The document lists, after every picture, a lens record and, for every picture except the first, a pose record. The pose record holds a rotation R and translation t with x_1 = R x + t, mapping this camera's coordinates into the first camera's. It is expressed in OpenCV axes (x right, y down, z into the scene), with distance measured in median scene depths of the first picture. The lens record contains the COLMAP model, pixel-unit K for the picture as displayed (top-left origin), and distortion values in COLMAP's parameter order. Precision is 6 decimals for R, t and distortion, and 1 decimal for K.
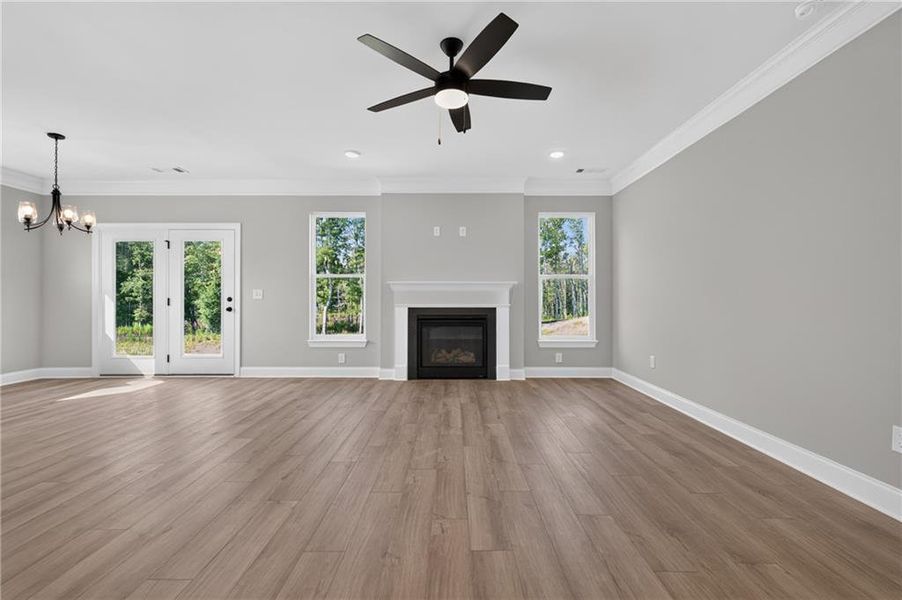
lens RADIAL K [[392.2, 0, 452.4], [0, 392.2, 298.3], [0, 0, 1]] dist [0.004780, -0.000976]
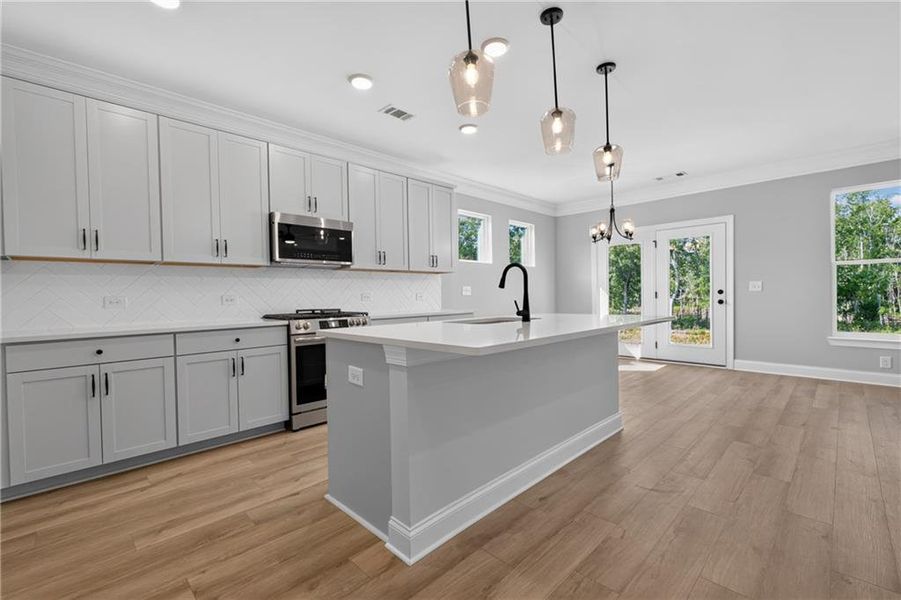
lens RADIAL K [[391.8, 0, 452.2], [0, 391.8, 302.5], [0, 0, 1]] dist [0.004780, -0.000976]
pose [[0.706767, 0.003177, -0.707439, -0.340170], [0.017542, 0.999604, 0.022014, -0.004418], [0.707229, -0.027969, 0.706431, -0.207328]]
